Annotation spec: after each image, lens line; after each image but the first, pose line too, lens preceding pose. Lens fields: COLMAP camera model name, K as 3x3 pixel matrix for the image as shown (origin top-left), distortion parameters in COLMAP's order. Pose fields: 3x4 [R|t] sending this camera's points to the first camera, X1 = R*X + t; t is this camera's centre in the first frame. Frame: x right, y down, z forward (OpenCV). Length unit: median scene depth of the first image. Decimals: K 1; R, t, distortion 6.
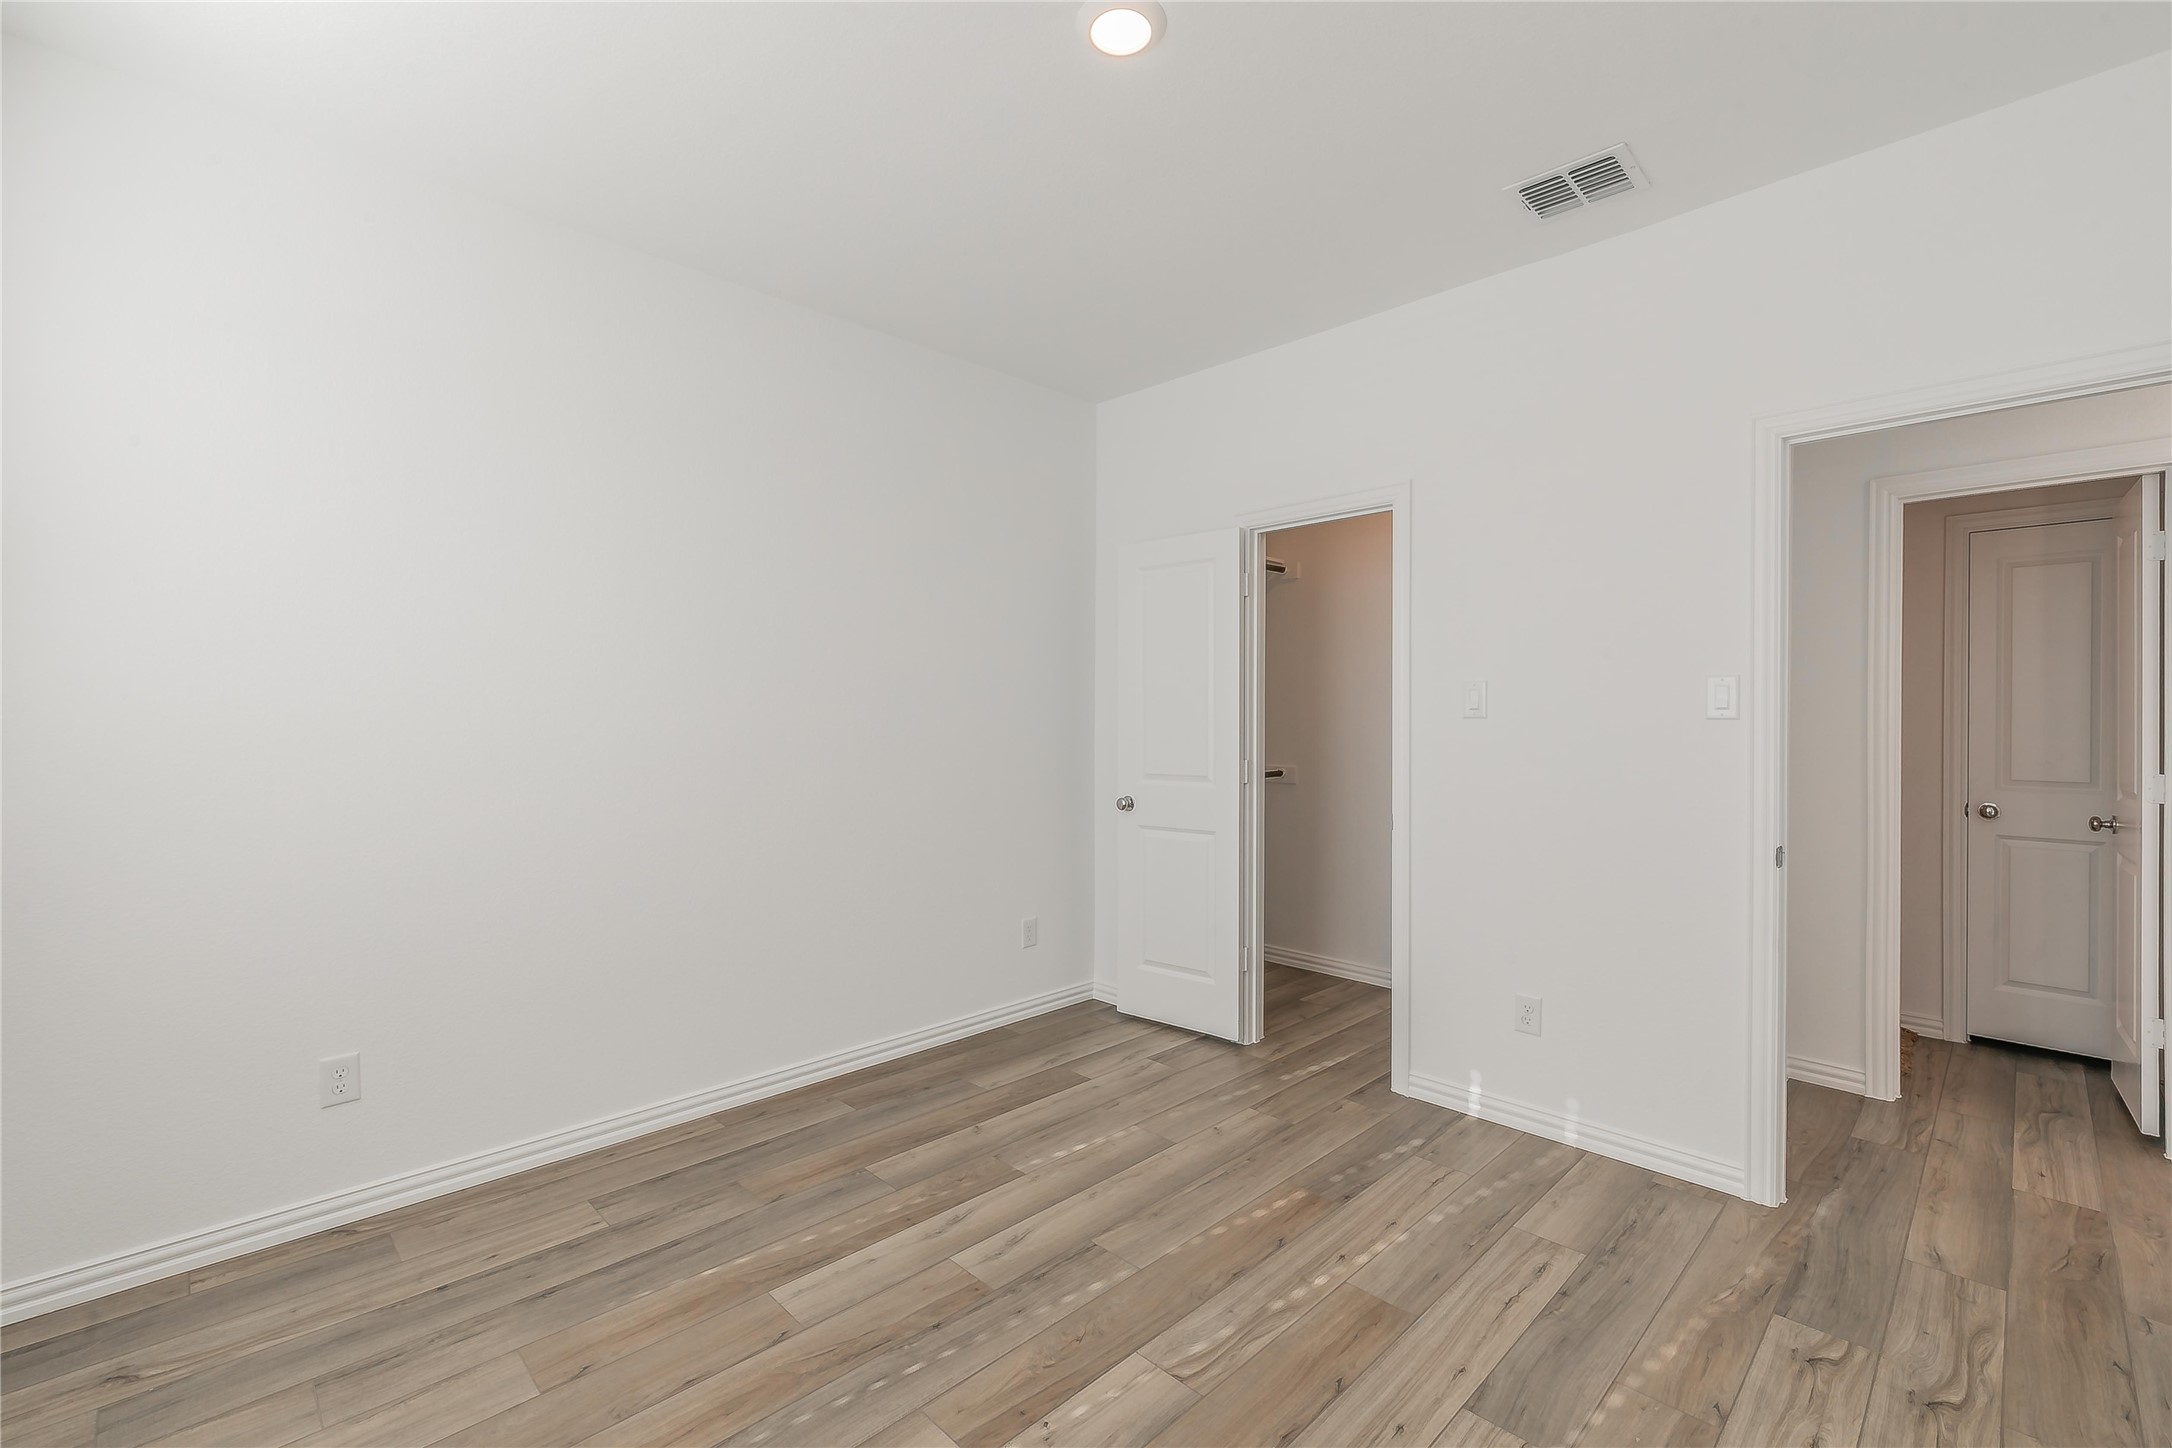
lens RADIAL K [[935.2, 0, 1091.5], [0, 935.2, 710.1], [0, 0, 1]] dist [-0.002731, -0.000722]
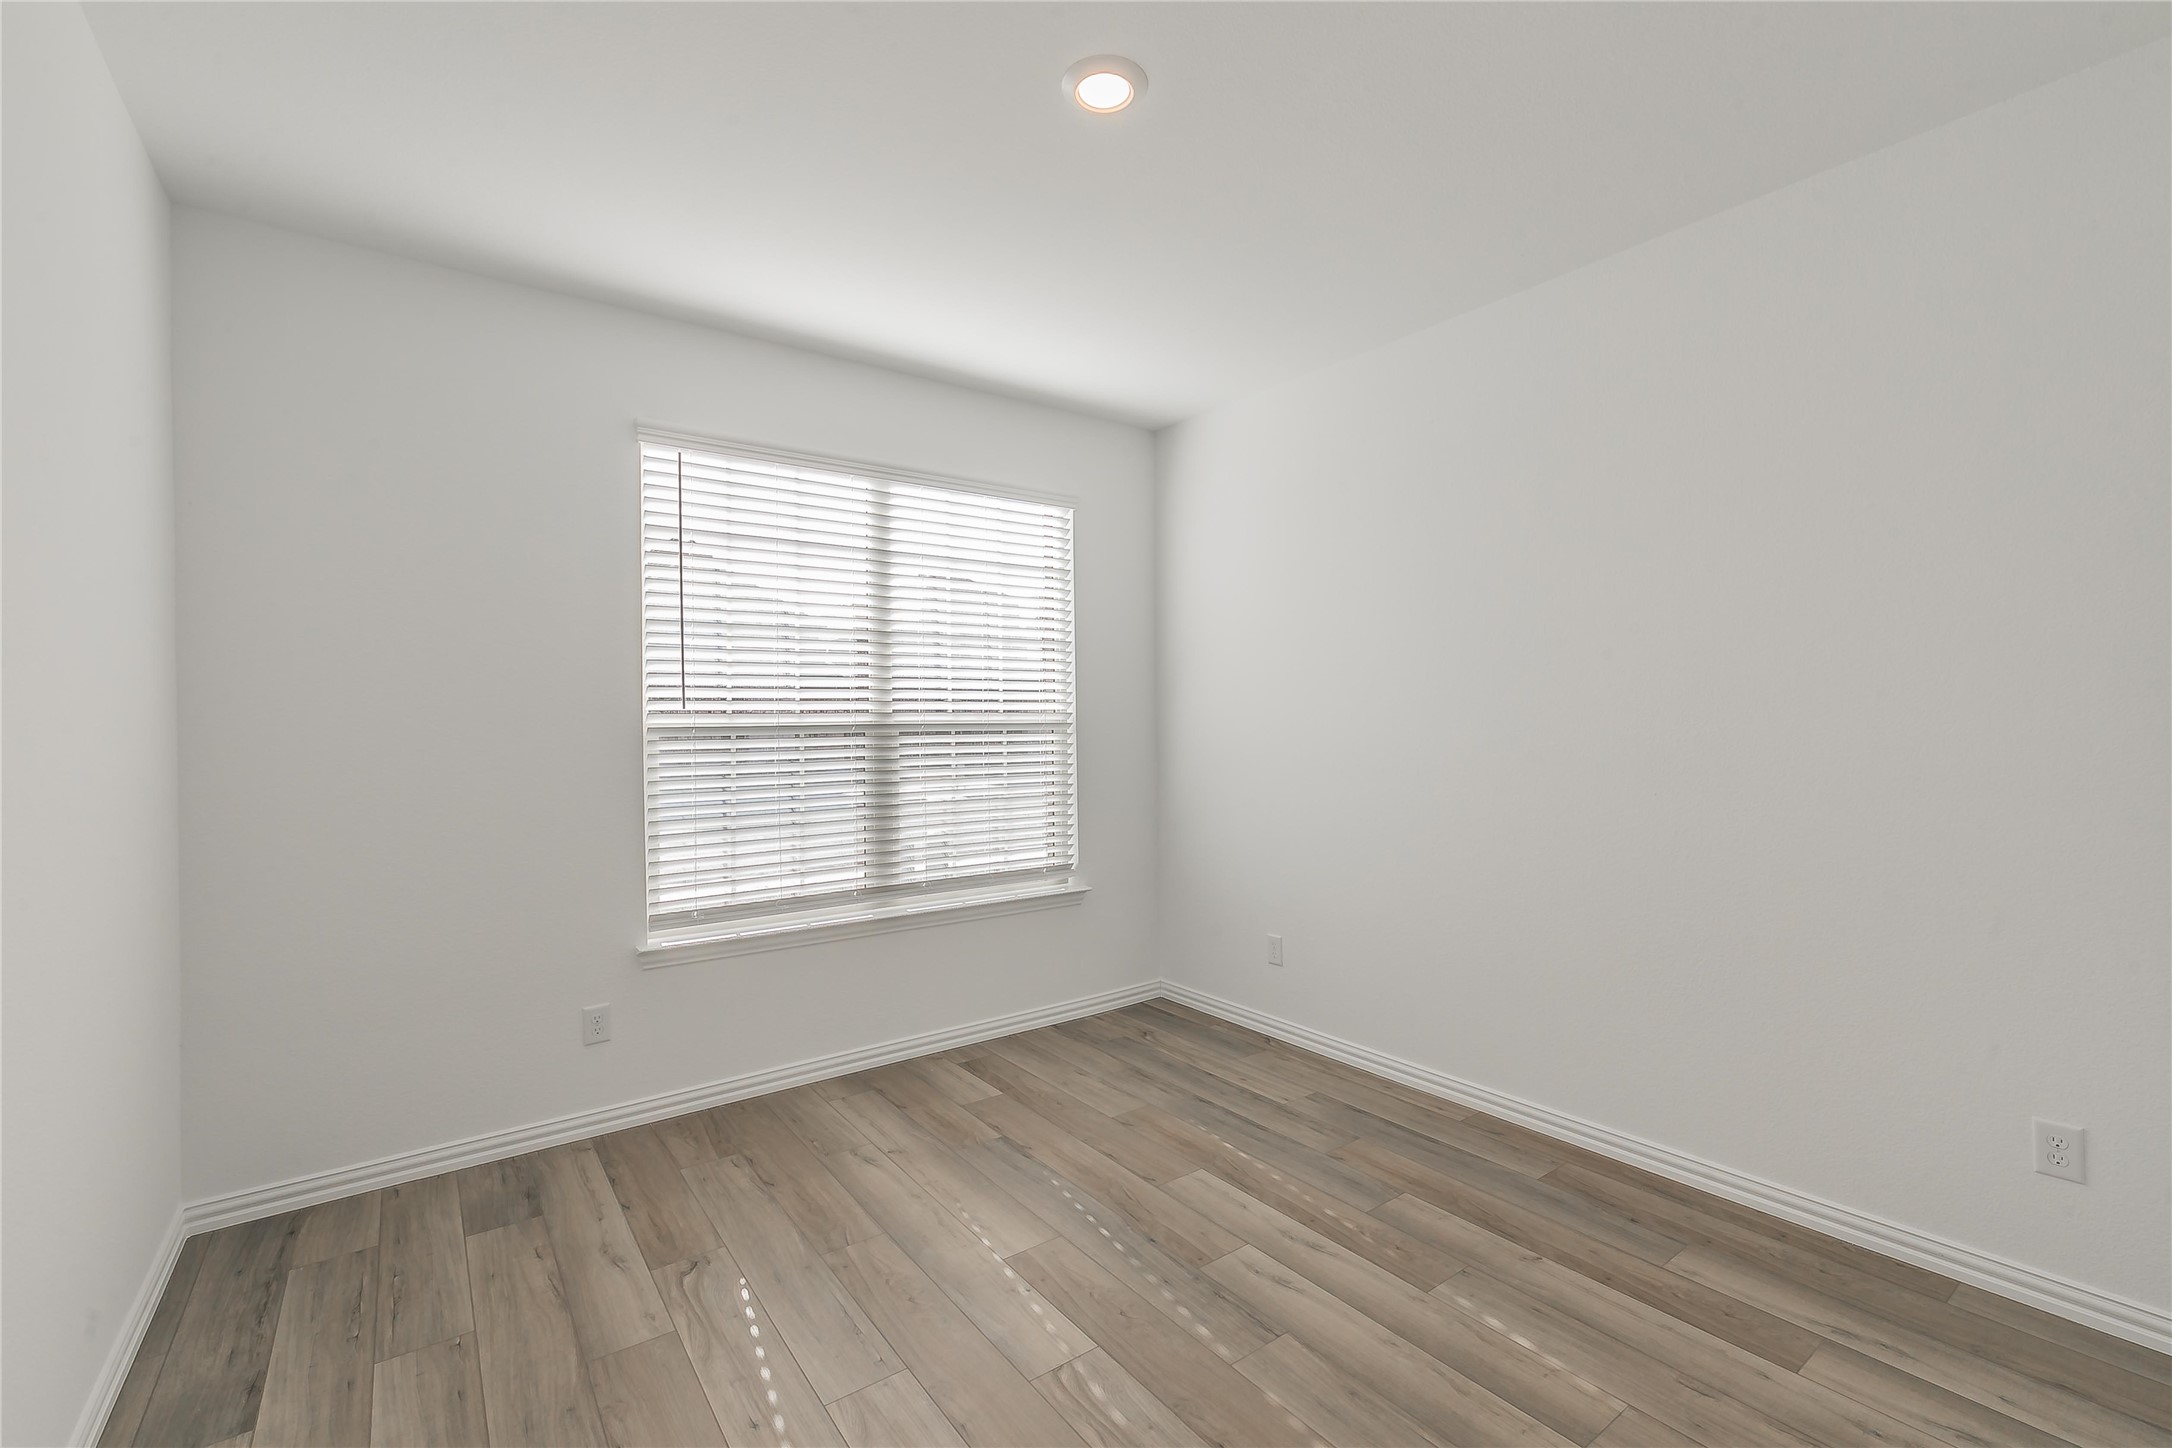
lens RADIAL K [[935.2, 0, 1091.5], [0, 935.2, 710.1], [0, 0, 1]] dist [-0.002731, -0.000722]
pose [[-0.150614, -0.009424, -0.988548, 0.877168], [0.016374, 0.999794, -0.012026, -0.011290], [0.988457, -0.017997, -0.150429, 0.934481]]
